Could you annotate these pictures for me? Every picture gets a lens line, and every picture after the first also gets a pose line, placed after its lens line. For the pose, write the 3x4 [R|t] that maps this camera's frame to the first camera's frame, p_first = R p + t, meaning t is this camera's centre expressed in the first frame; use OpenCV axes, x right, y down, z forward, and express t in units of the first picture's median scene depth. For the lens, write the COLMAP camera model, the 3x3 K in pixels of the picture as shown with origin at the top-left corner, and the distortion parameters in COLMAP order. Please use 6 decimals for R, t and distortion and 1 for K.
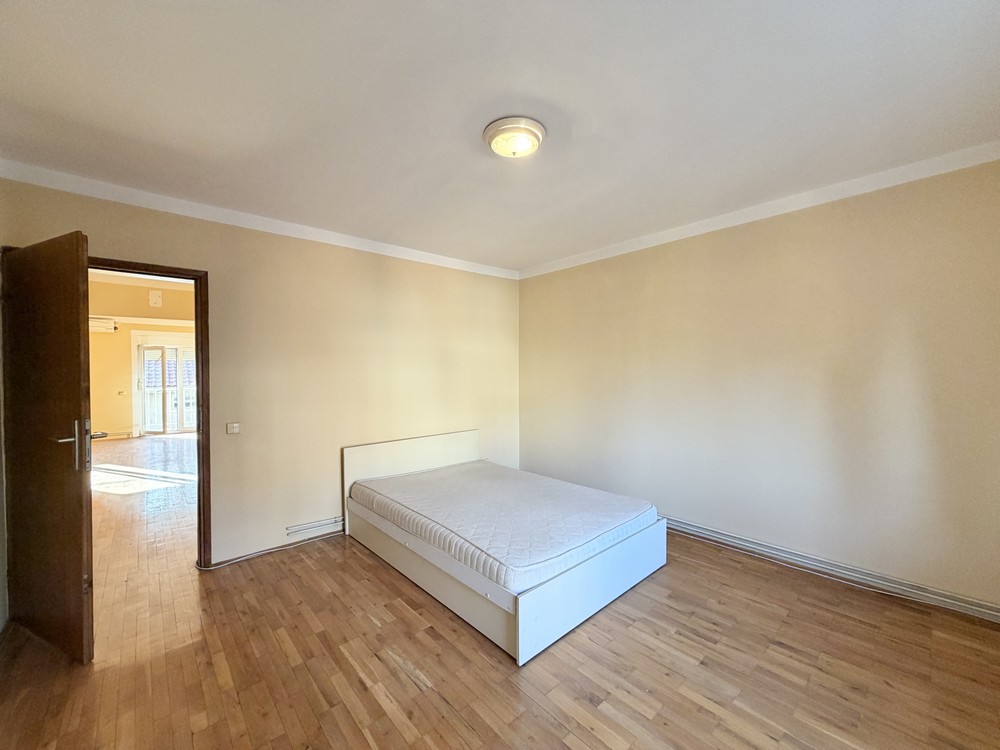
lens RADIAL K [[397.2, 0, 496.2], [0, 397.2, 376.9], [0, 0, 1]] dist [-0.000666, -0.000197]
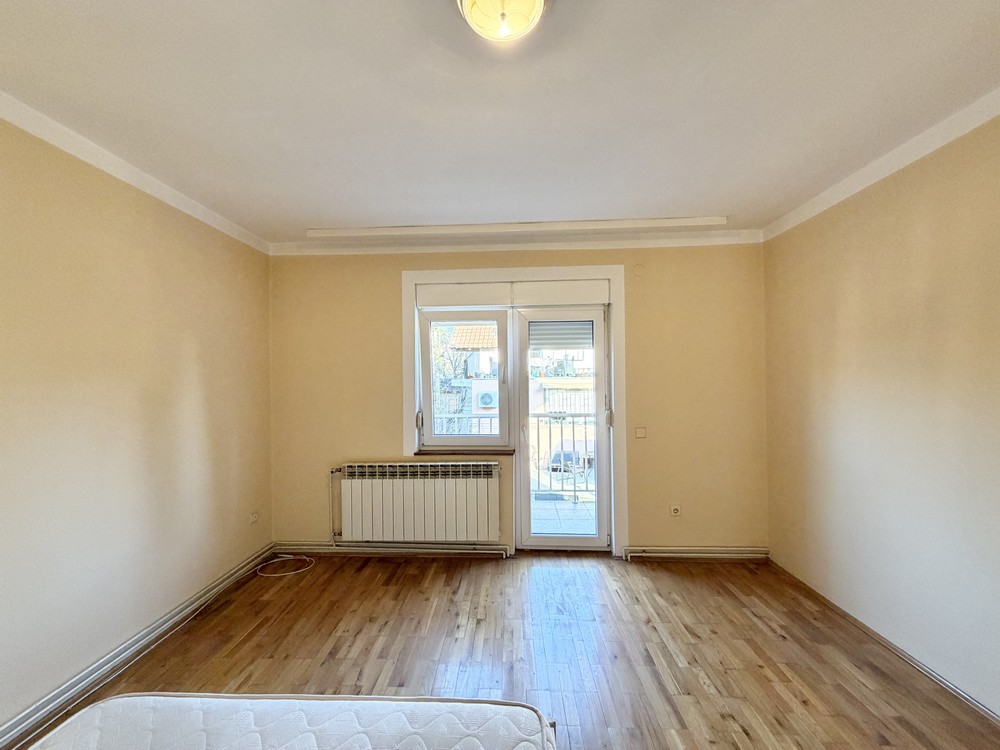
lens RADIAL K [[397.2, 0, 496.2], [0, 397.2, 376.2], [0, 0, 1]] dist [-0.000666, -0.000197]
pose [[-0.715072, 0.024445, 0.698623, -0.316506], [0.027402, 0.999600, -0.006929, -0.033765], [-0.698513, 0.014189, -0.715457, 1.349335]]
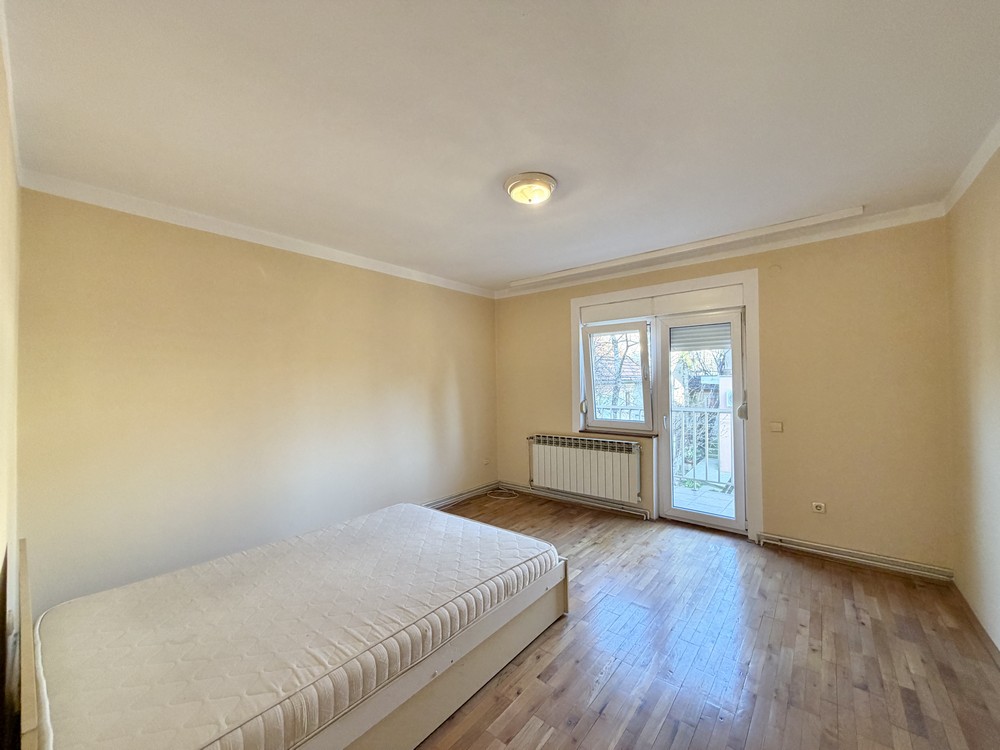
lens RADIAL K [[397.2, 0, 496.7], [0, 397.2, 378.2], [0, 0, 1]] dist [-0.000666, -0.000197]
pose [[-0.147260, 0.019216, 0.988911, -1.035695], [0.027944, 0.999493, -0.015261, -0.015188], [-0.988703, 0.025387, -0.147722, 1.215932]]
